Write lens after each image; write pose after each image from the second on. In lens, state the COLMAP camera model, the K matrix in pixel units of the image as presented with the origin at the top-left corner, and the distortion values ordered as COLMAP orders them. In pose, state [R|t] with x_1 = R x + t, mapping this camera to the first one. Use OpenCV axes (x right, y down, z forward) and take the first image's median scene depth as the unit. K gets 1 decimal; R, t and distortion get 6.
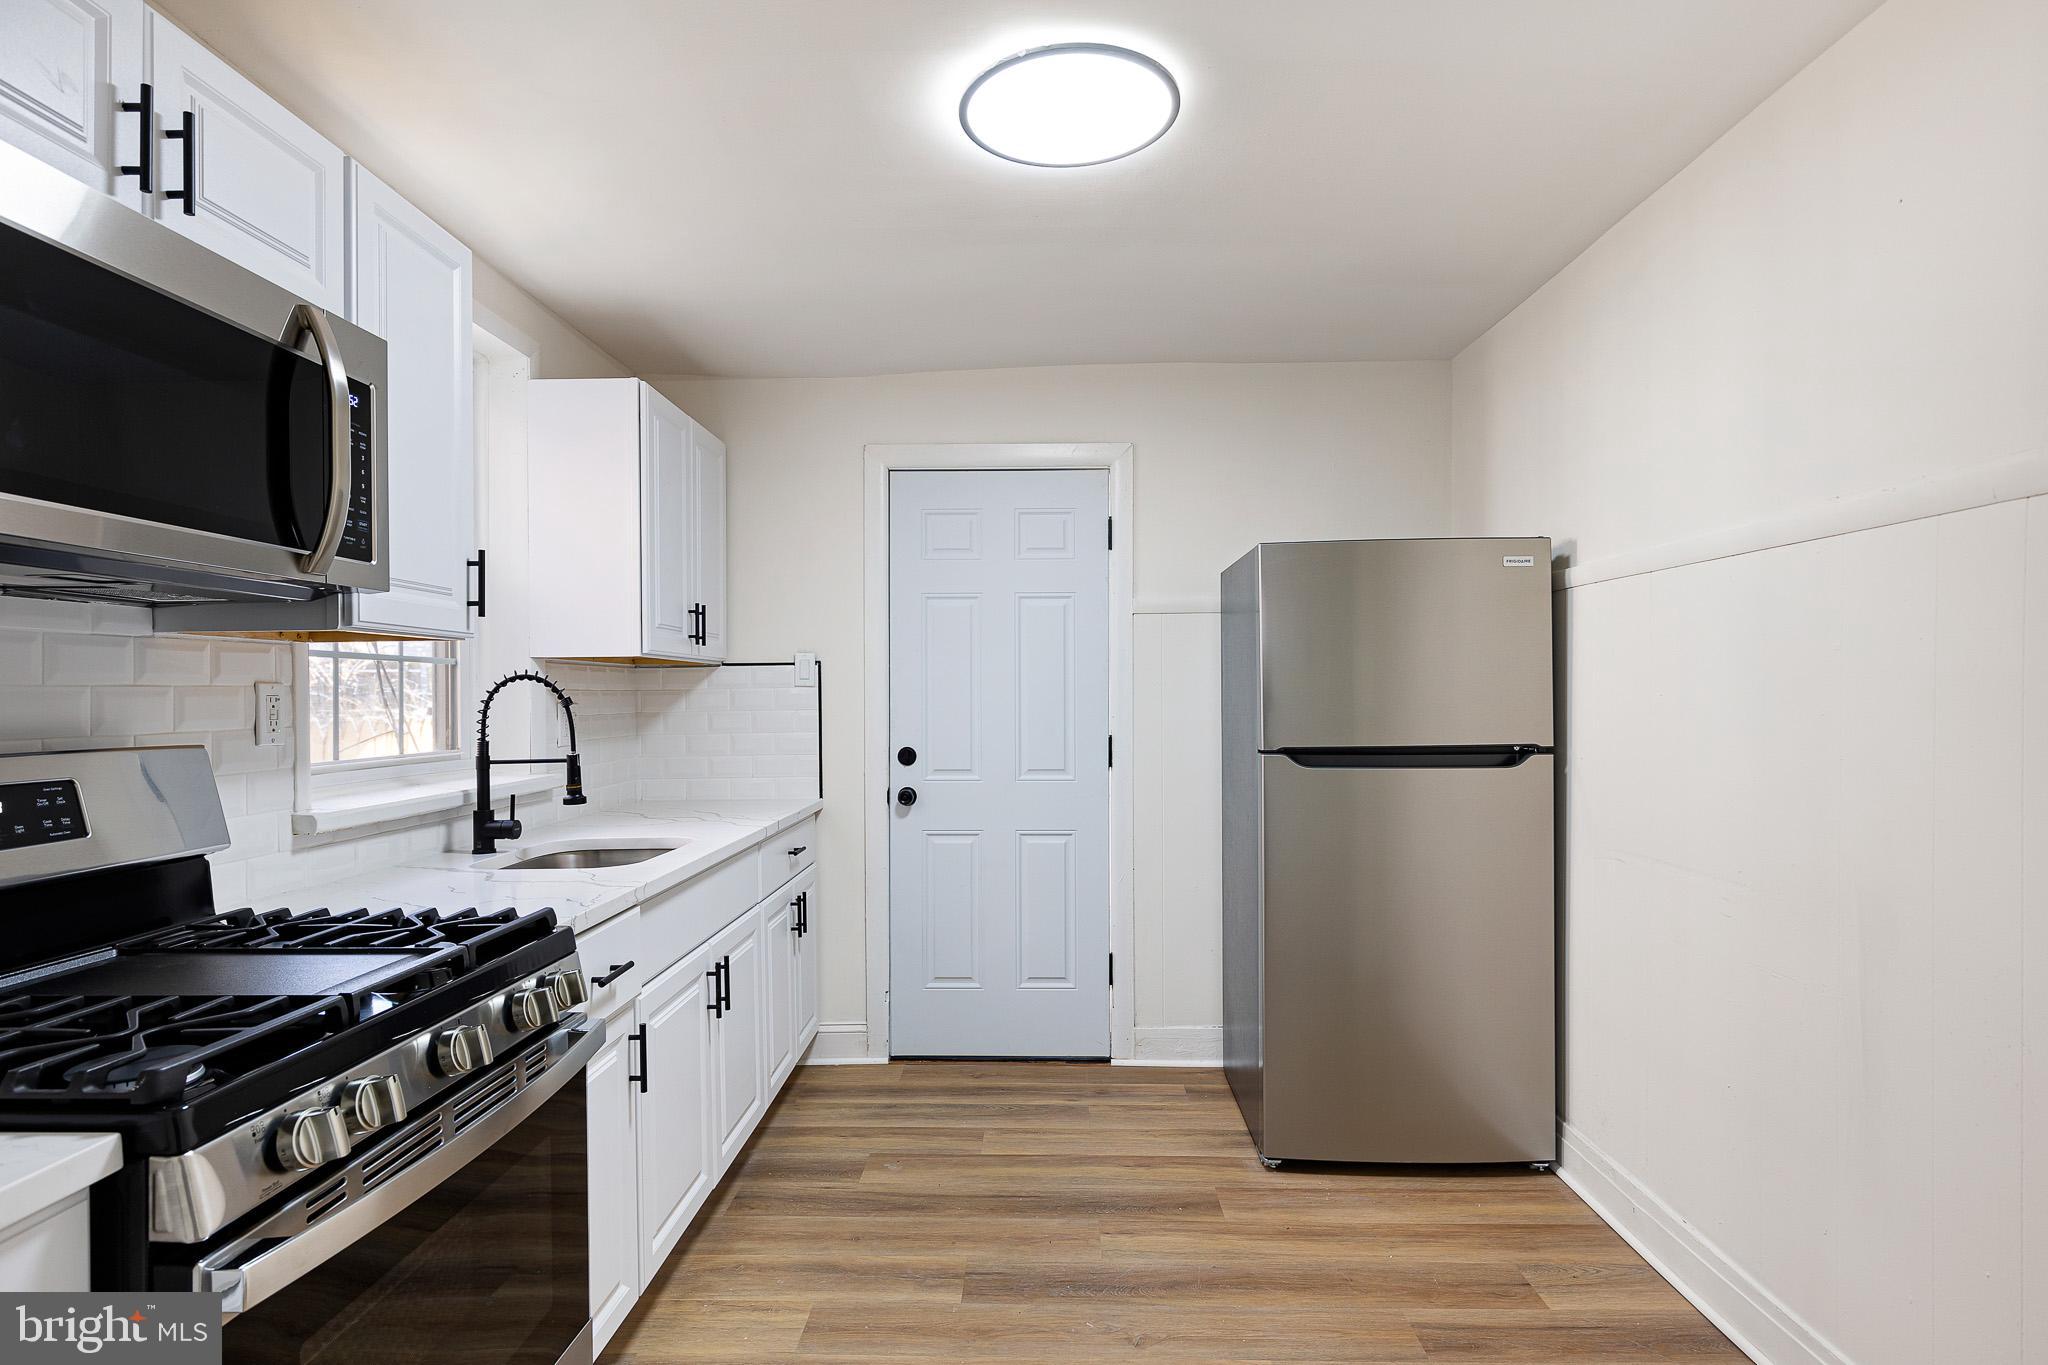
lens RADIAL K [[1081.8, 0, 1020.8], [0, 1081.8, 691.5], [0, 0, 1]] dist [0.005676, -0.000507]
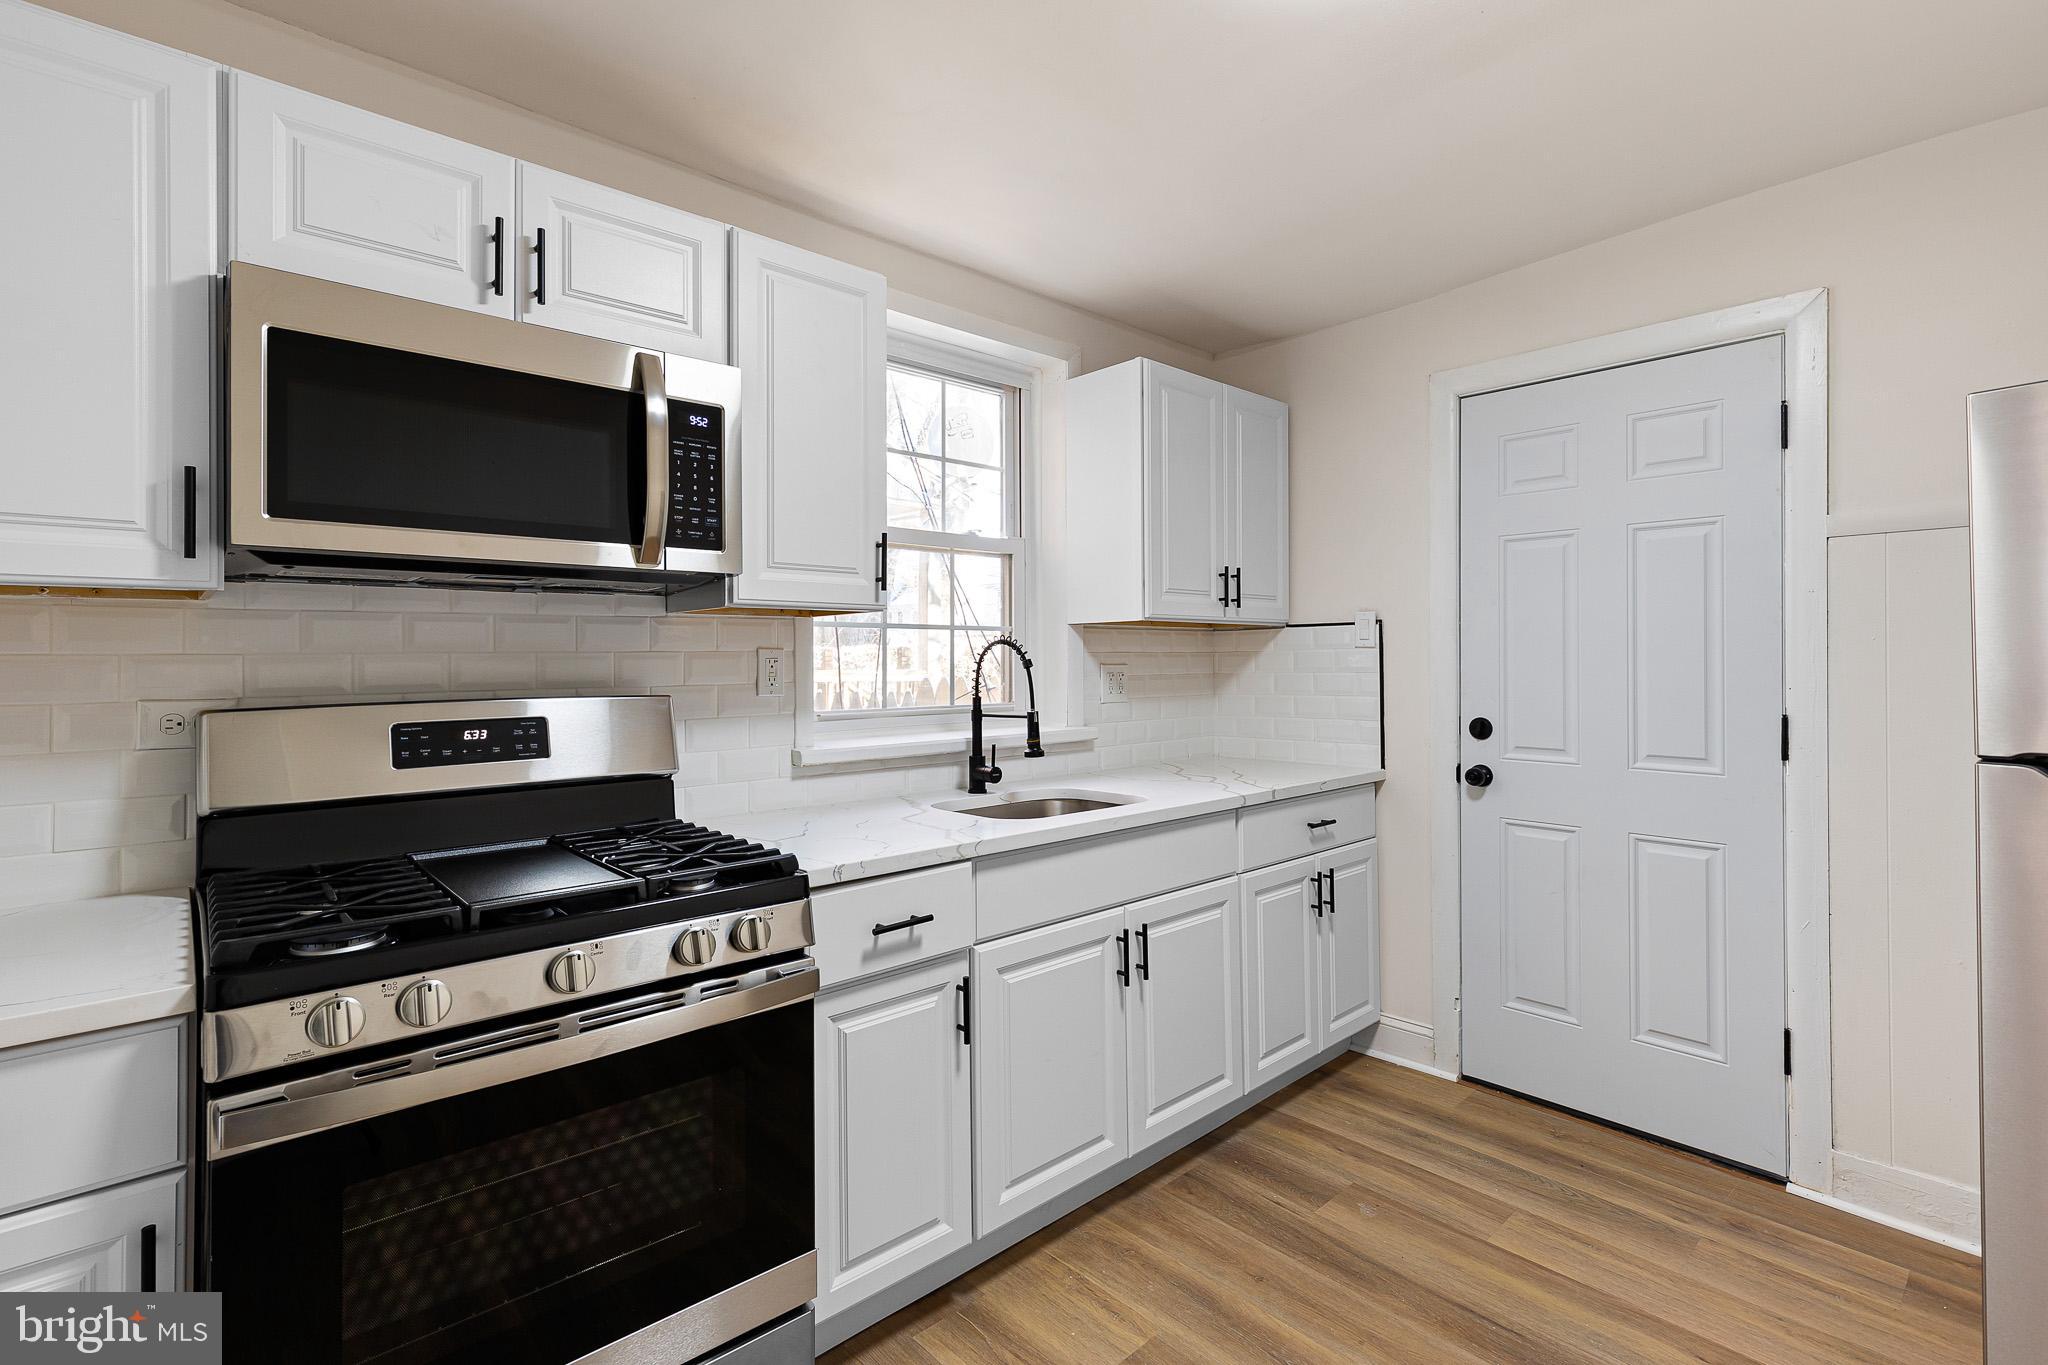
lens RADIAL K [[939.7, 0, 1033.5], [0, 939.7, 648.6], [0, 0, 1]] dist [0.008571, -0.001451]
pose [[0.693967, -0.005262, -0.719988, 0.233577], [0.003051, 0.999986, -0.004368, -0.001377], [0.720001, 0.000835, 0.693973, 0.289482]]
